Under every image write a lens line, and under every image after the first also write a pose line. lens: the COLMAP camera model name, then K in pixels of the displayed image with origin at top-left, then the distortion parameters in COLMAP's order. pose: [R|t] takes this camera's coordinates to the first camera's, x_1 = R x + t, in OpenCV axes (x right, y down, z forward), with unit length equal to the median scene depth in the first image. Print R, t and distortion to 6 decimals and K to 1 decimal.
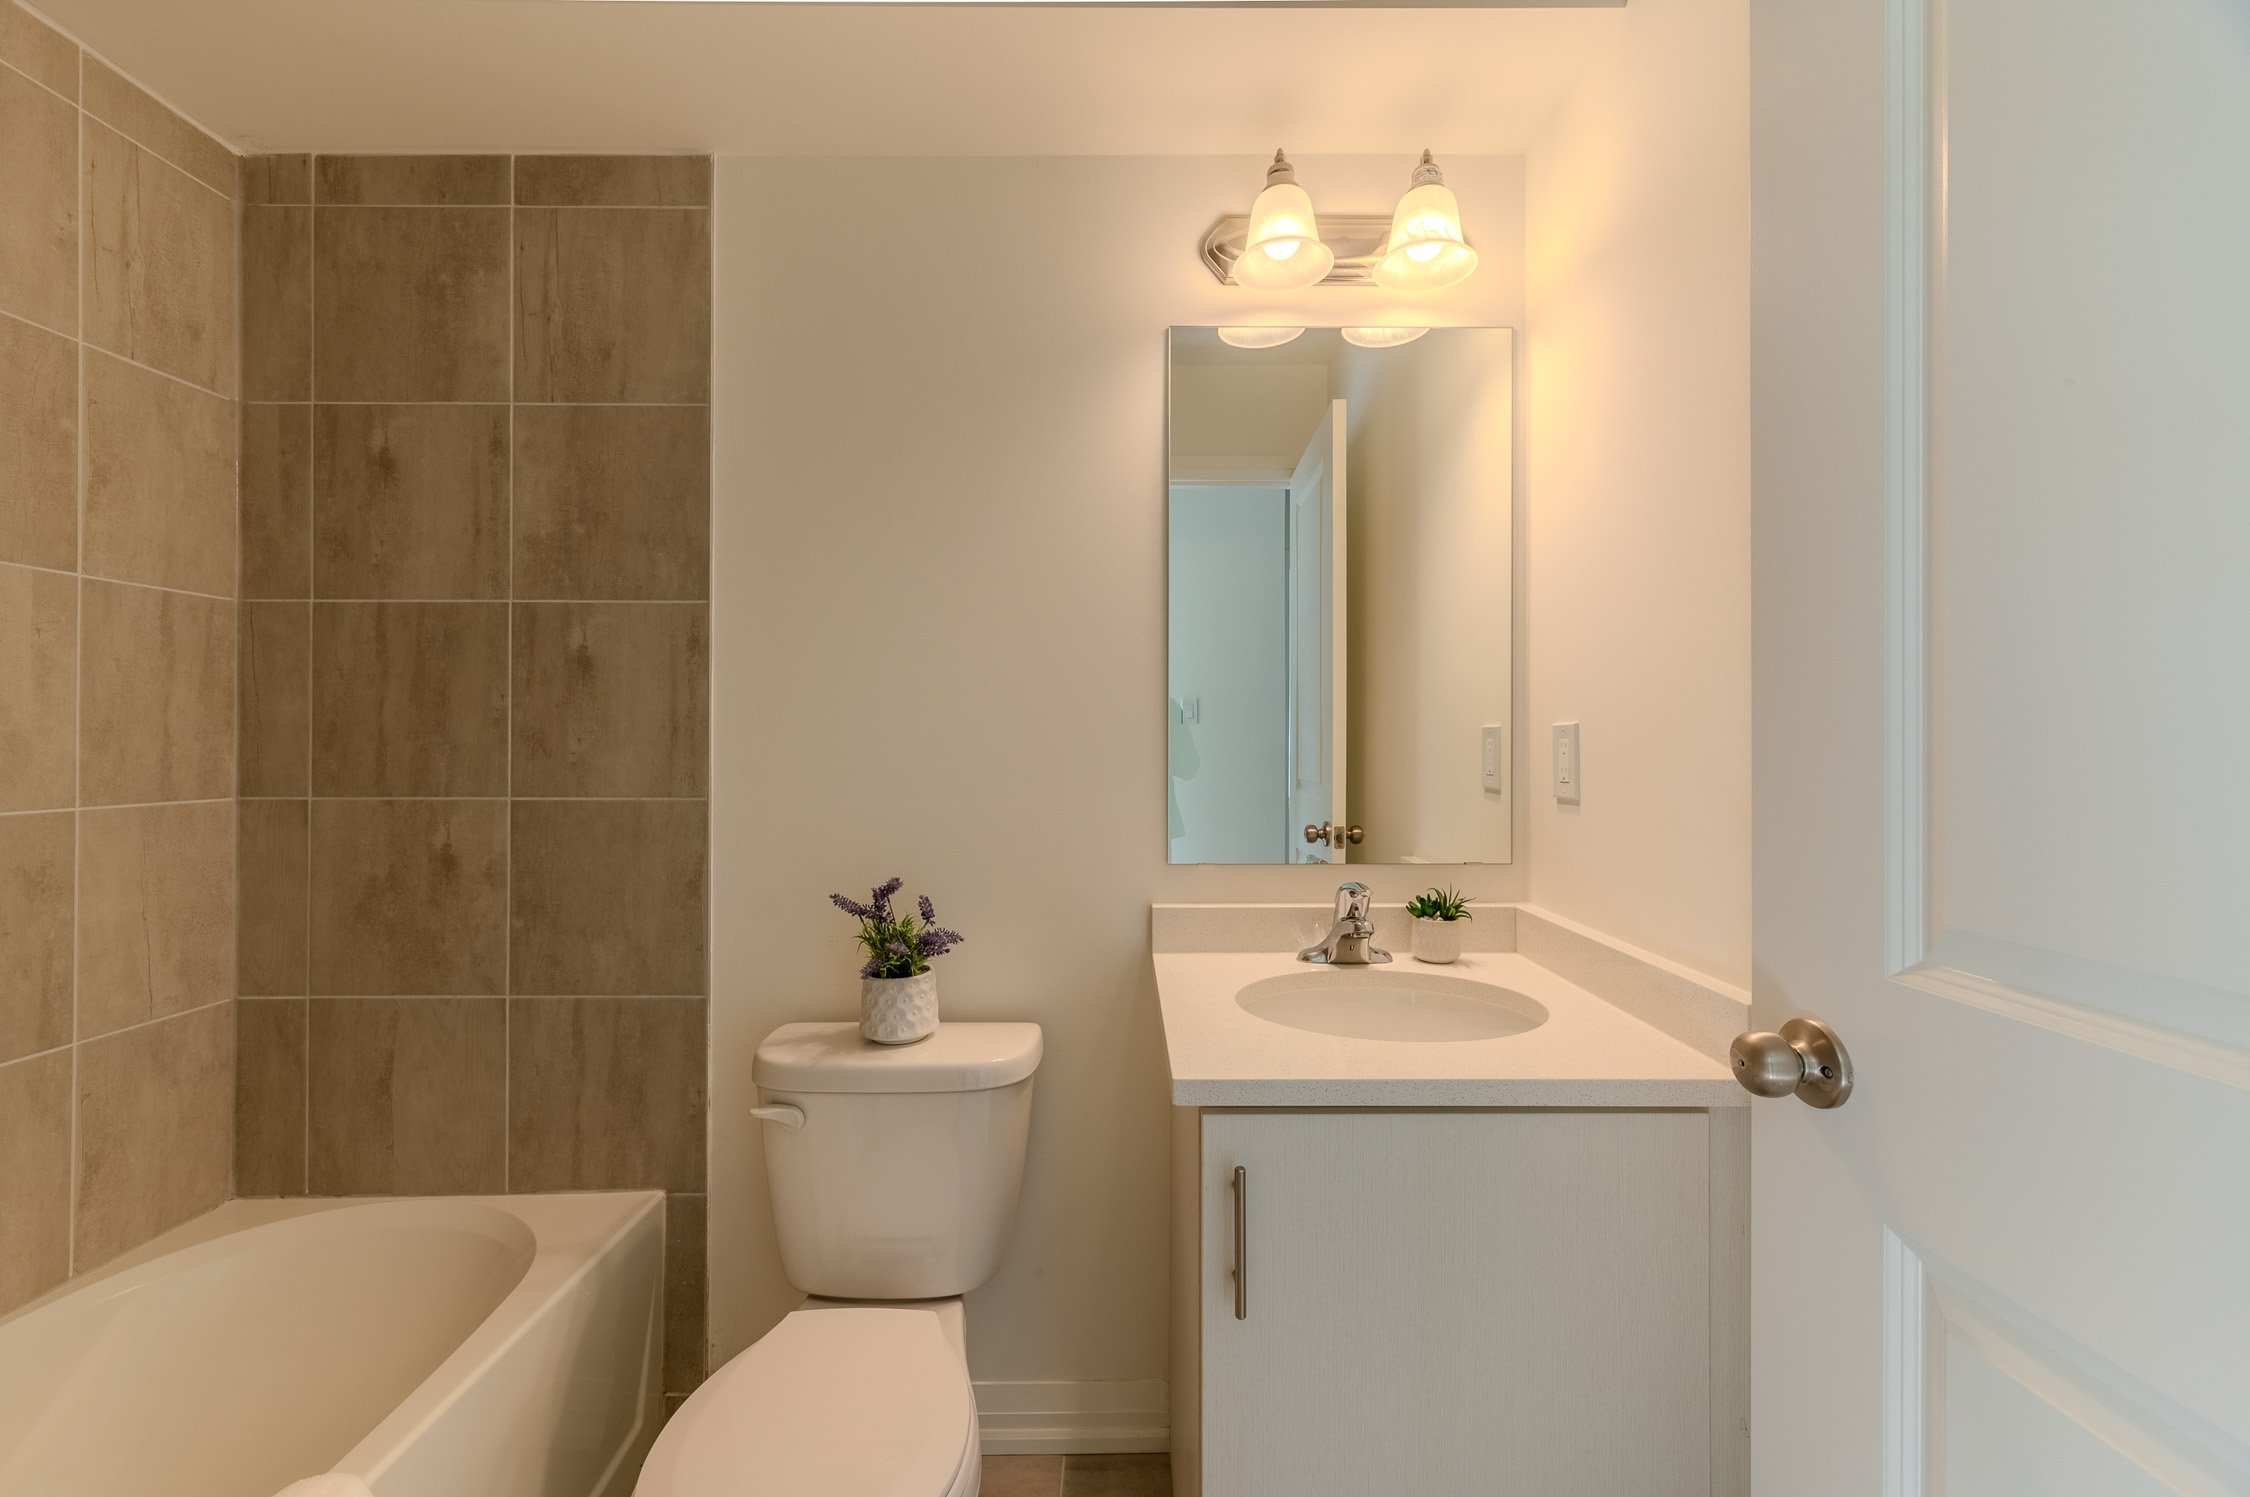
lens RADIAL K [[891.8, 0, 1130.8], [0, 891.8, 738.6], [0, 0, 1]] dist [0.000145, -0.000717]
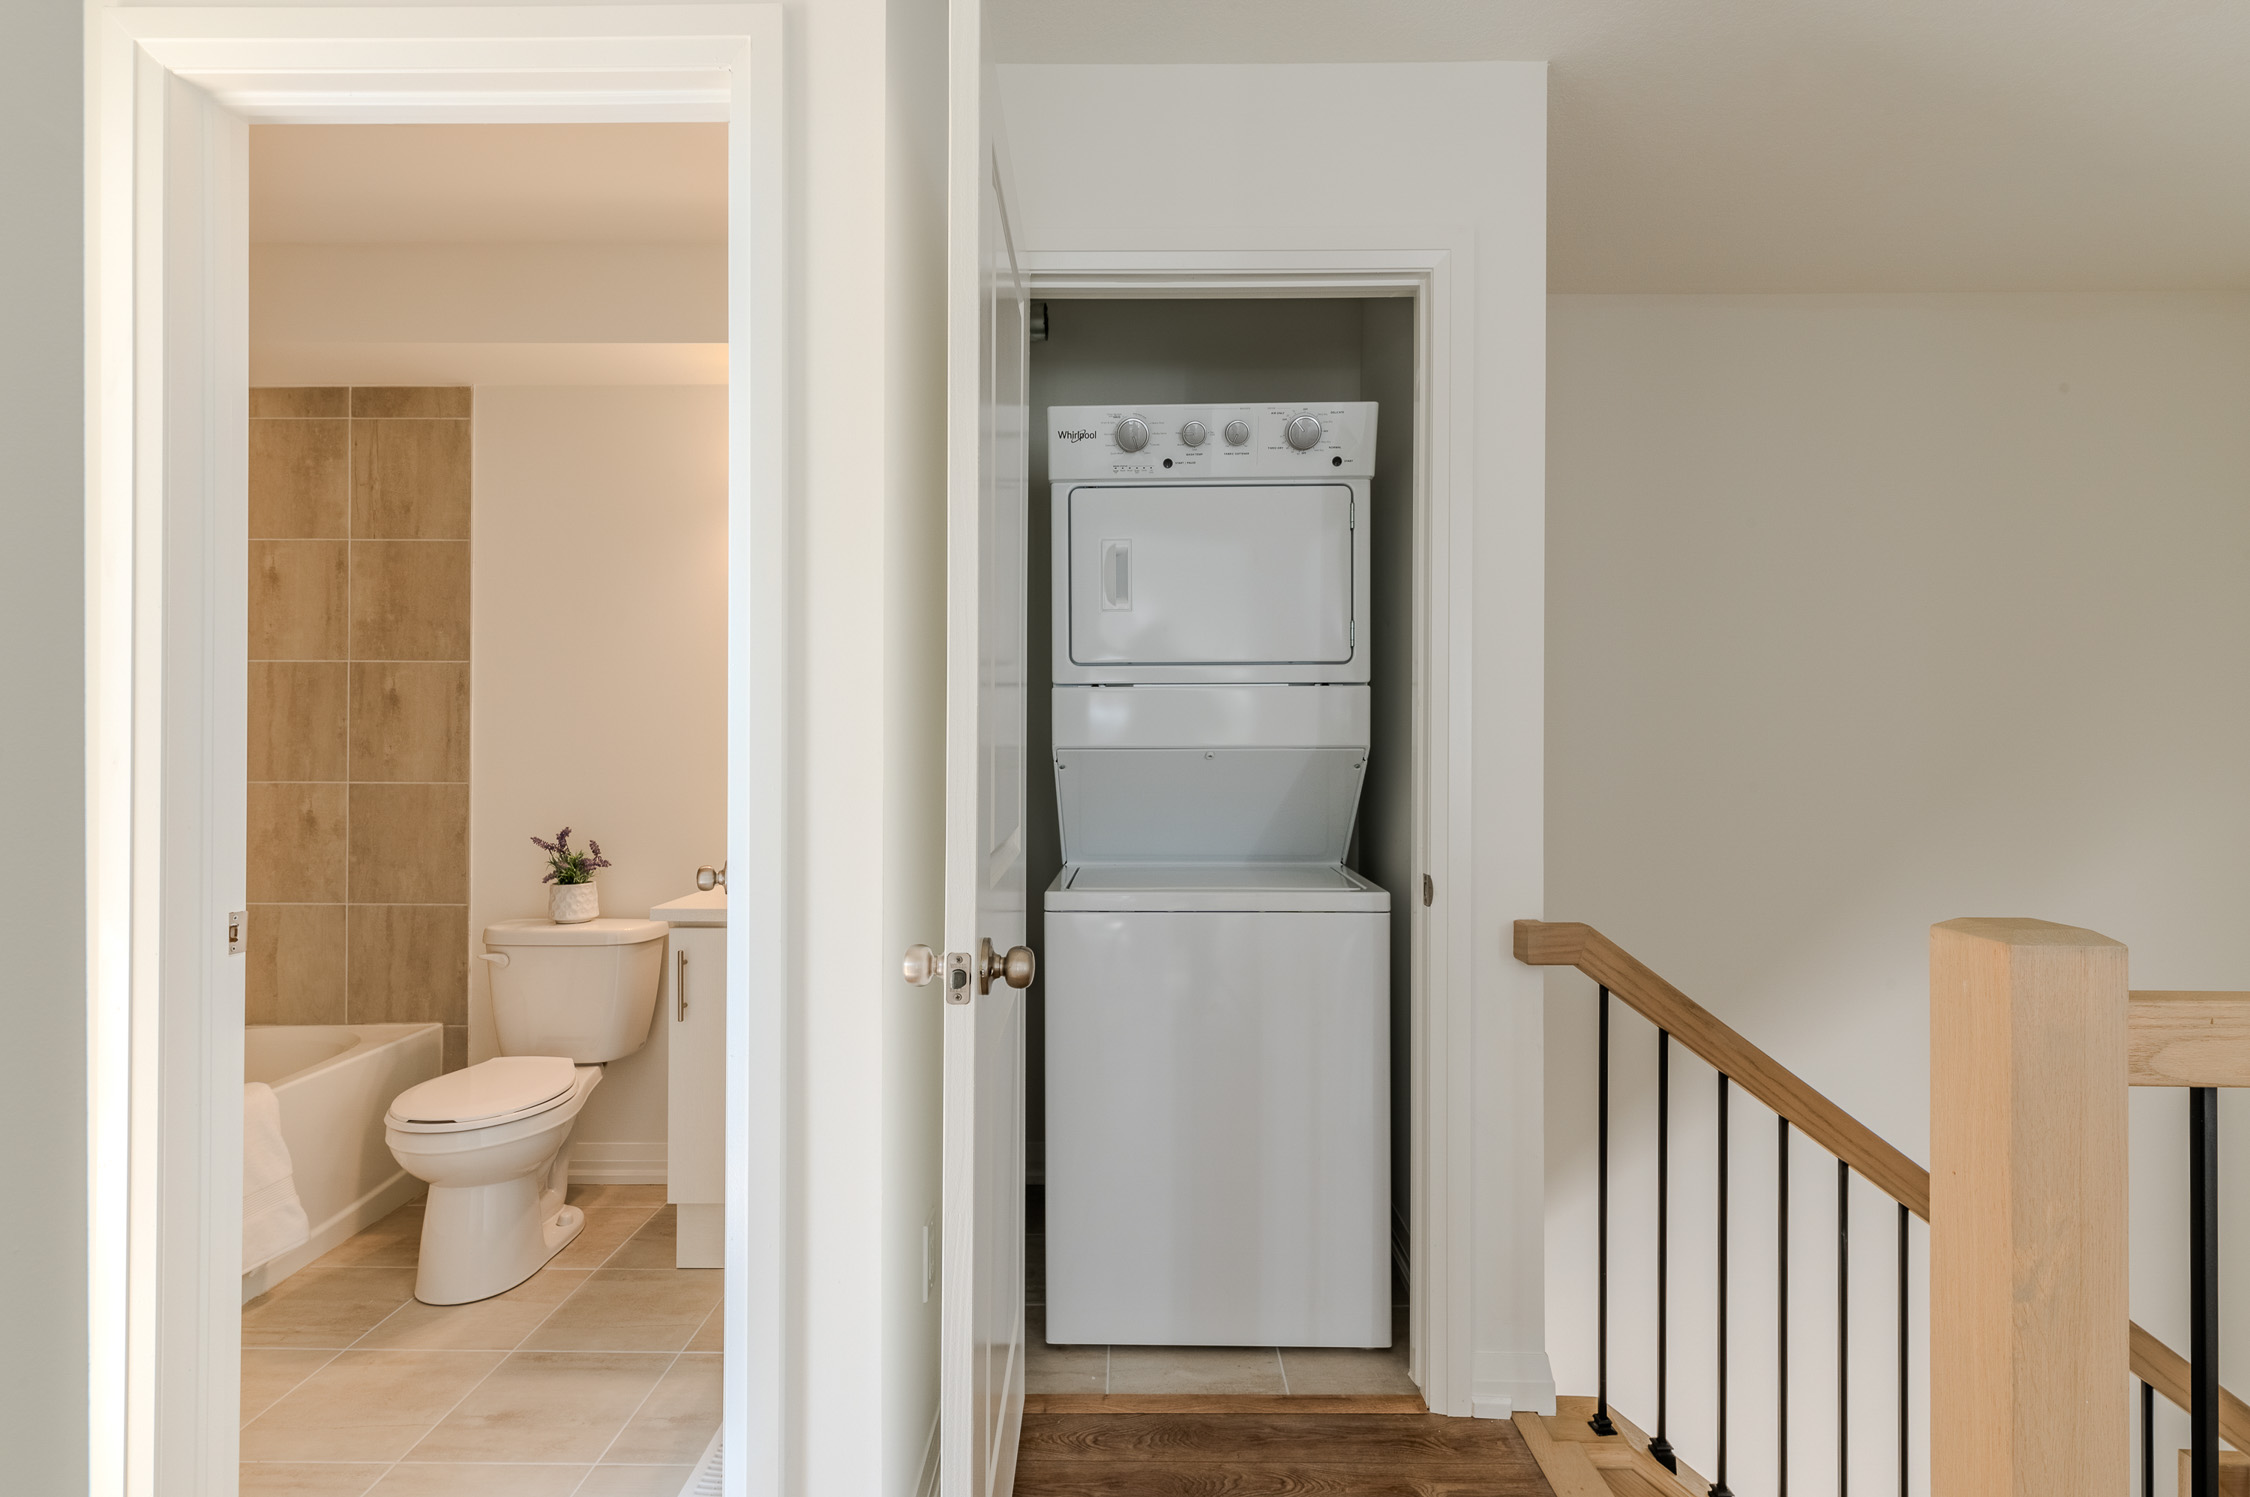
lens RADIAL K [[1143.5, 0, 1146.7], [0, 1143.5, 745.8], [0, 0, 1]] dist [0.005266, 0.000241]
pose [[0.999759, 0.002024, -0.021853, 0.808521], [-0.001997, 0.999997, 0.001285, -0.005375], [0.021856, -0.001241, 0.999760, -1.064145]]
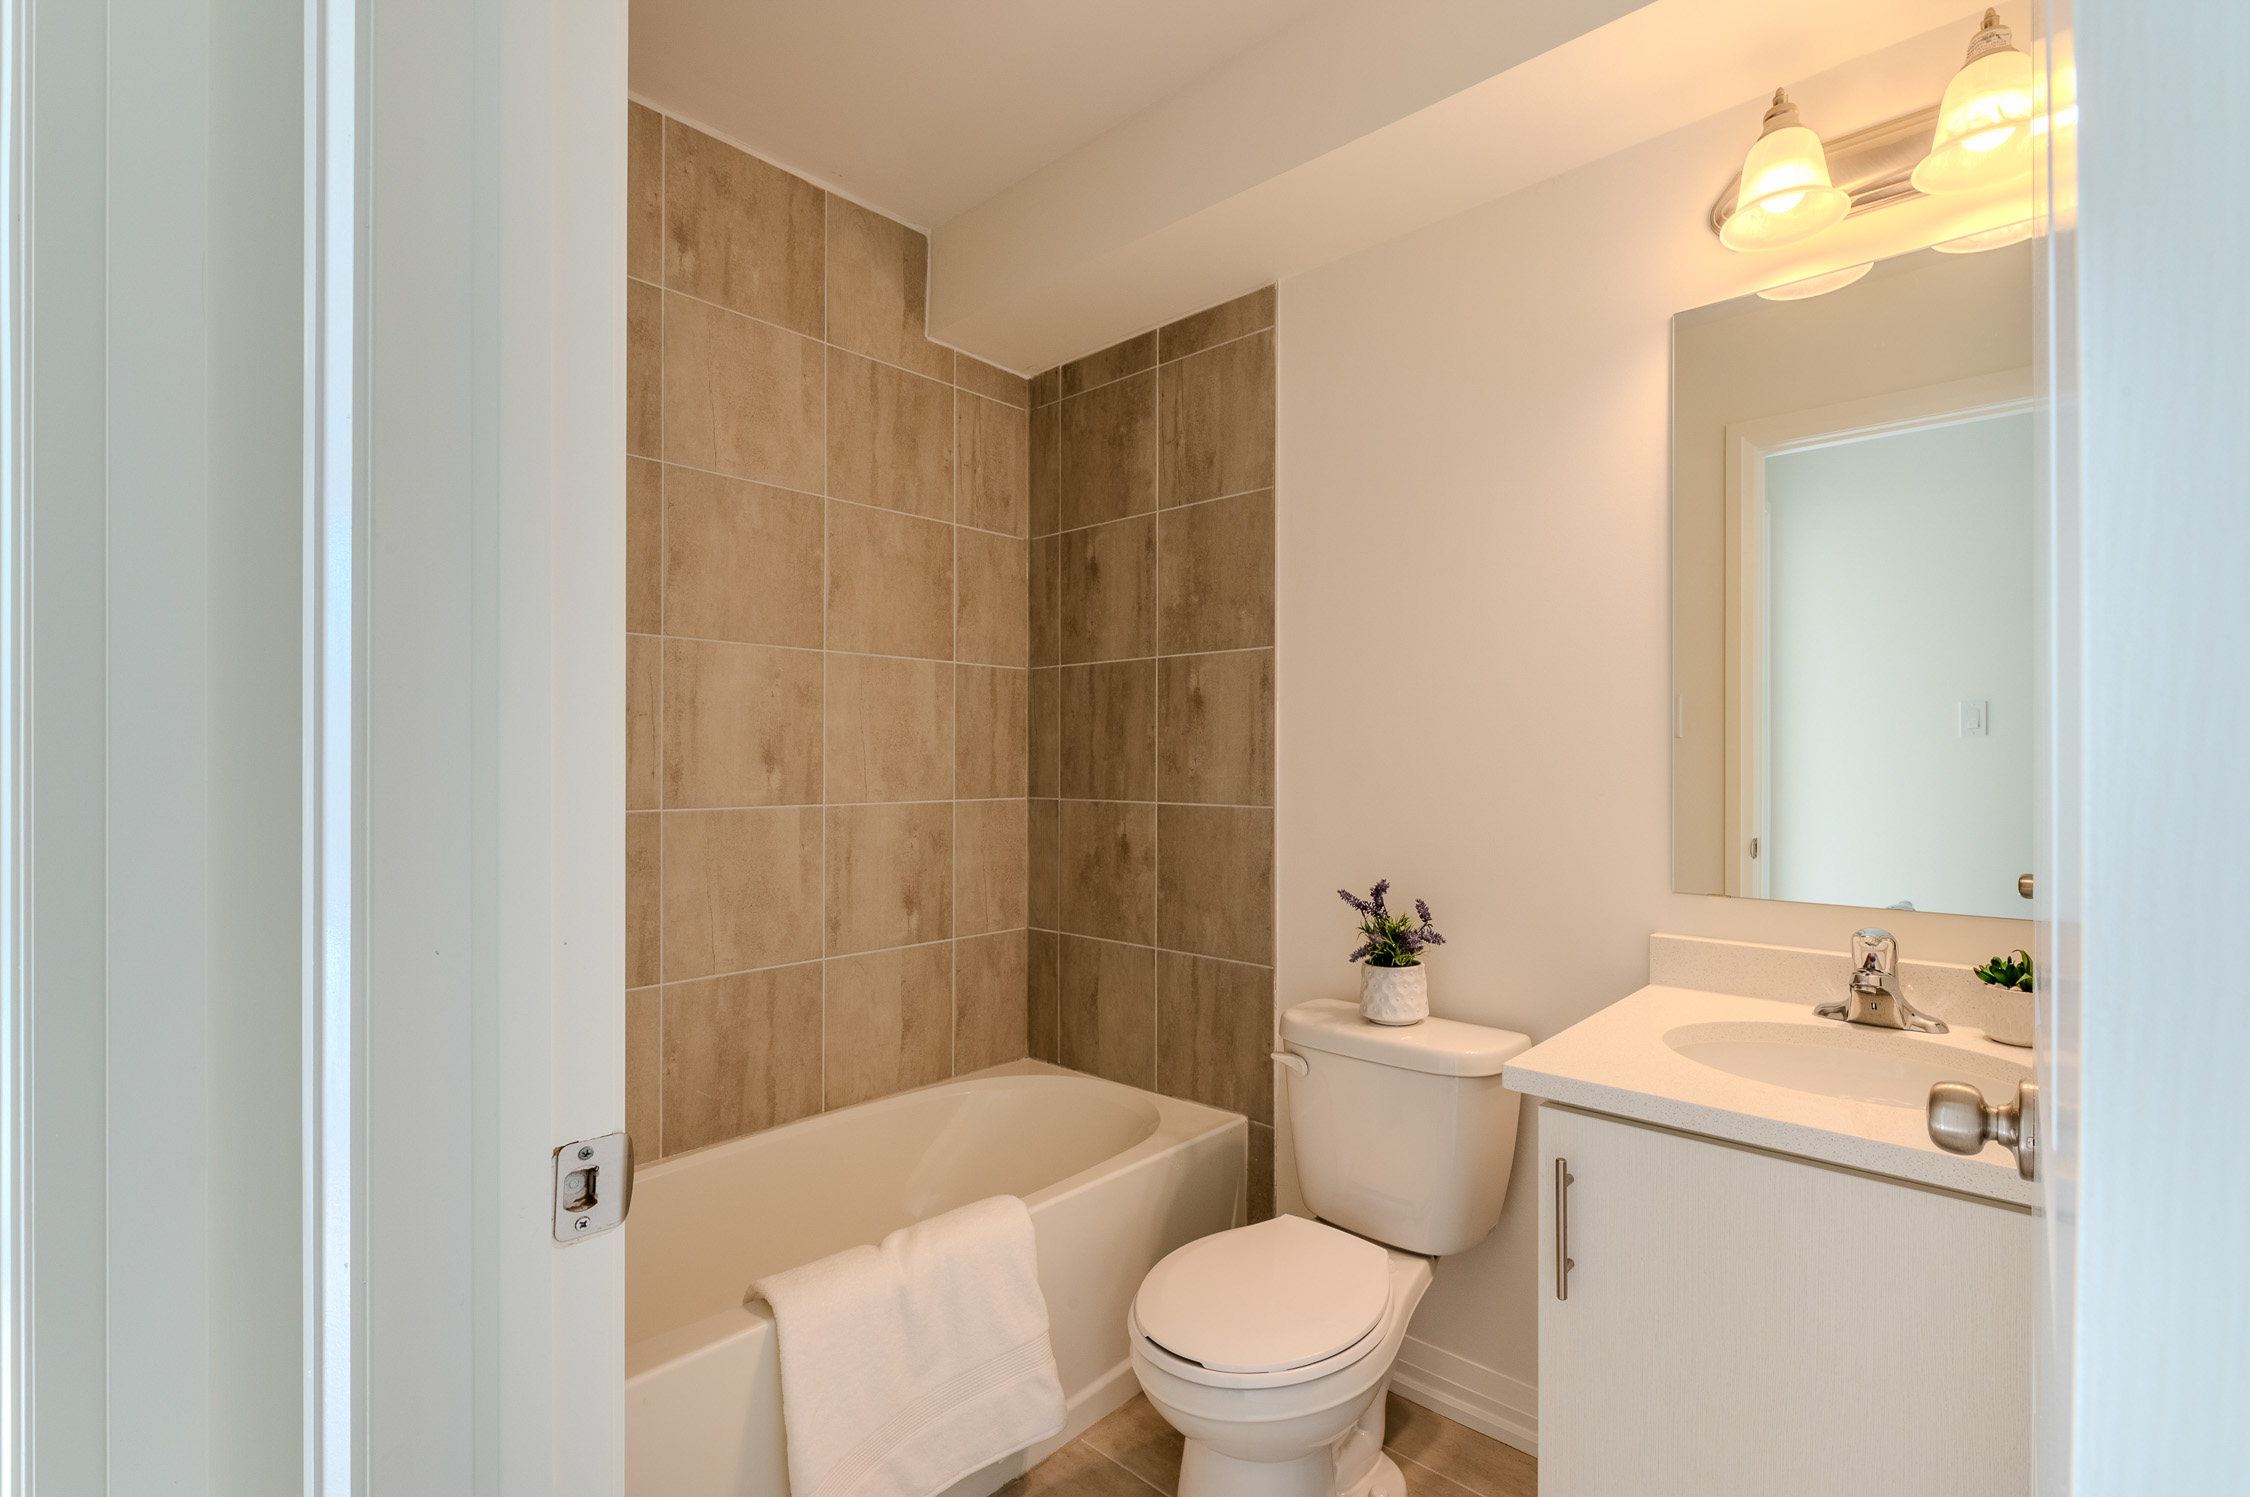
lens RADIAL K [[1027.5, 0, 1189.7], [0, 1027.5, 758.5], [0, 0, 1]] dist [-0.004777, -0.001575]
pose [[0.746496, -0.001760, -0.665387, 0.383466], [0.002654, 0.999996, 0.000332, -0.000538], [0.665384, -0.002014, 0.746498, -0.136279]]
